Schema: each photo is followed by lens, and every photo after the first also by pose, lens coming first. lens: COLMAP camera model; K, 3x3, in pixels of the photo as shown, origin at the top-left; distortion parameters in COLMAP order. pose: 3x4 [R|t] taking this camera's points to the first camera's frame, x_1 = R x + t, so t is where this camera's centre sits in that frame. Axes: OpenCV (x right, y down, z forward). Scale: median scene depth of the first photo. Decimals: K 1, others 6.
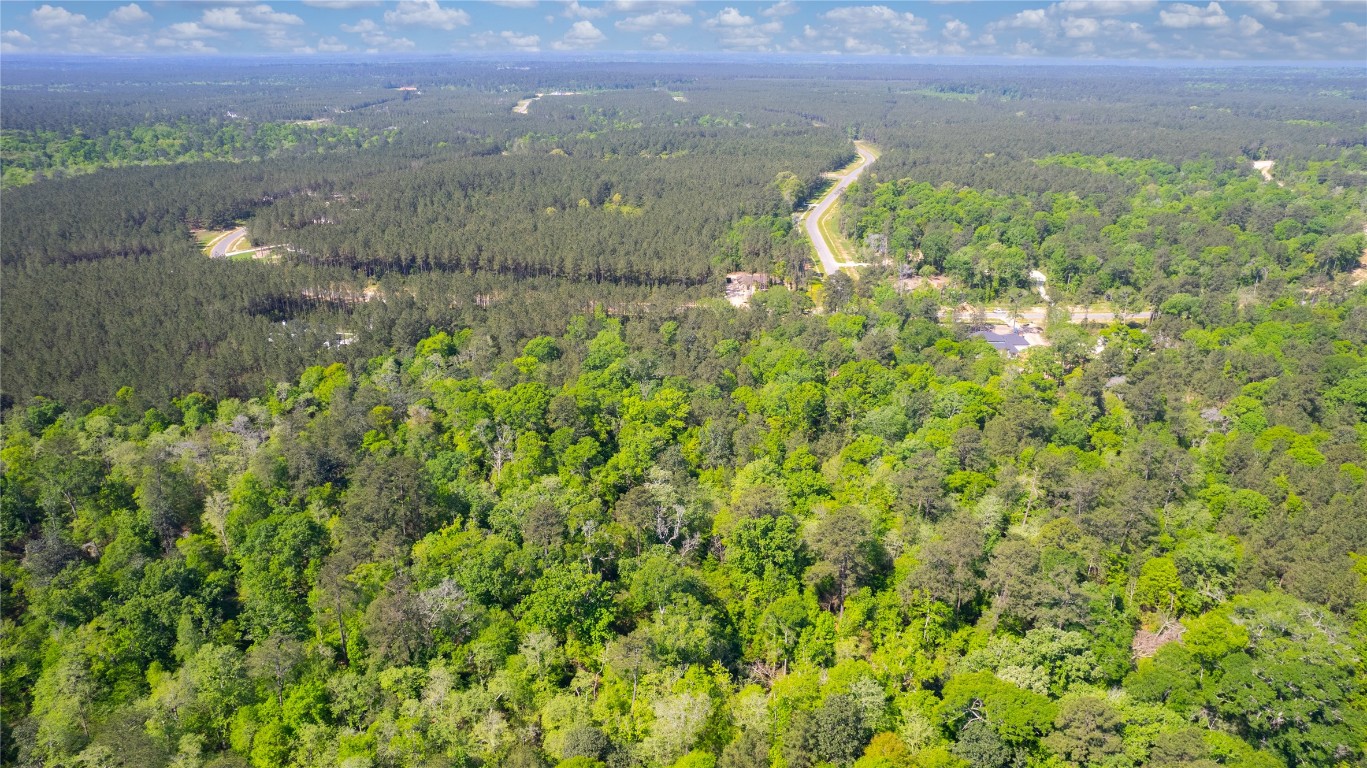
lens RADIAL K [[935.1, 0, 683.5], [0, 935.1, 384.0], [0, 0, 1]] dist [-0.094632, 0.096352]
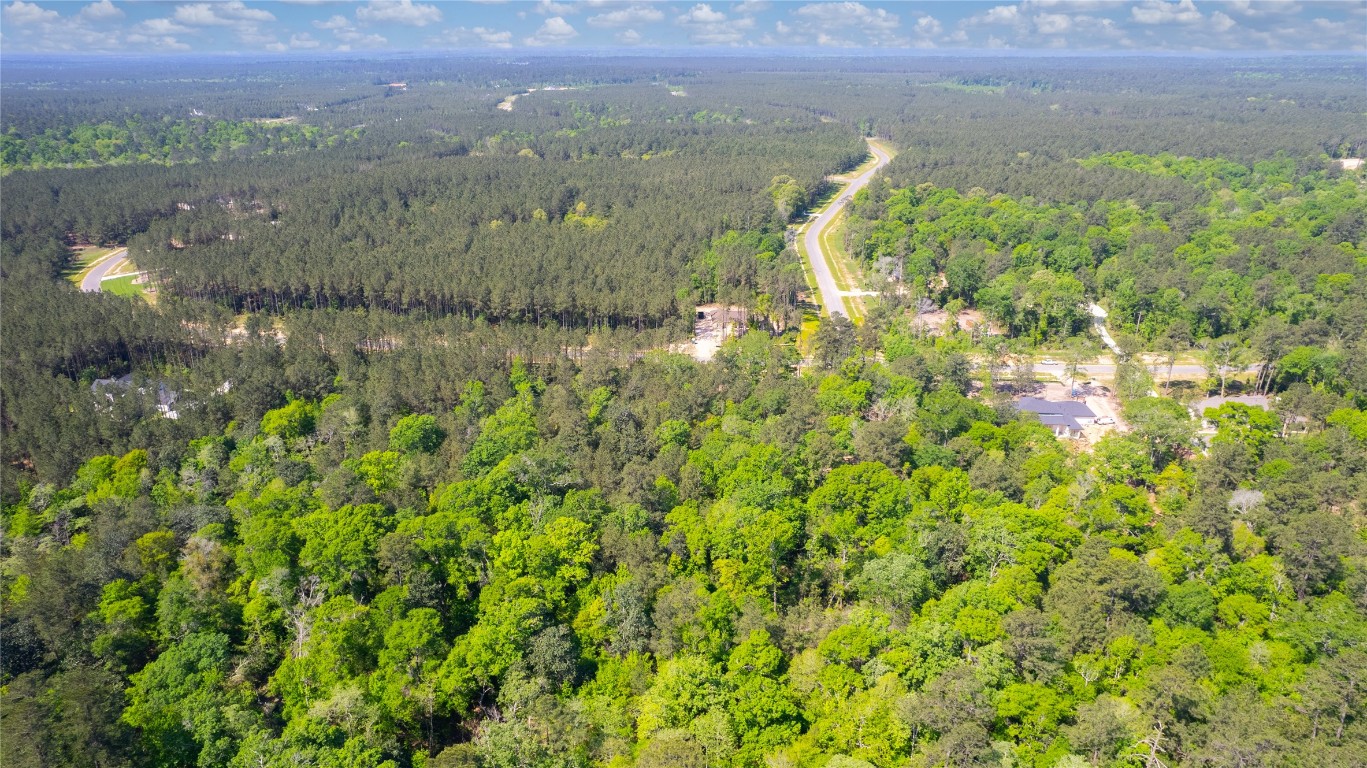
lens RADIAL K [[935.1, 0, 683.5], [0, 935.1, 384.0], [0, 0, 1]] dist [-0.094632, 0.096352]
pose [[0.999819, 0.001150, -0.018983, 0.047694], [-0.001109, 0.999997, 0.002157, -0.053690], [0.018985, -0.002136, 0.999817, 0.203777]]
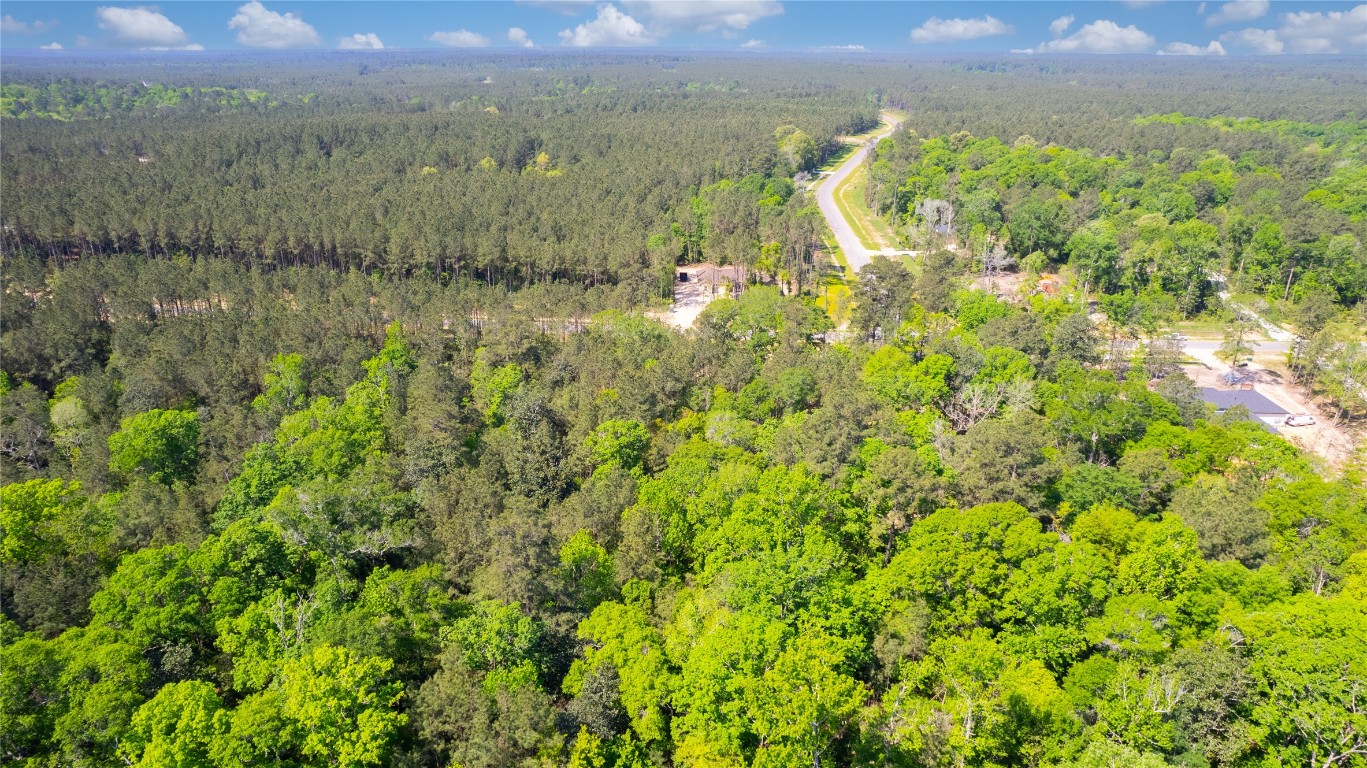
lens RADIAL K [[895.0, 0, 726.3], [0, 895.0, 378.5], [0, 0, 1]] dist [-0.068348, 0.031748]
pose [[0.999505, 0.002878, 0.031326, 0.056720], [-0.002739, 0.999986, -0.004460, -0.044573], [-0.031338, 0.004372, 0.999499, 0.433628]]
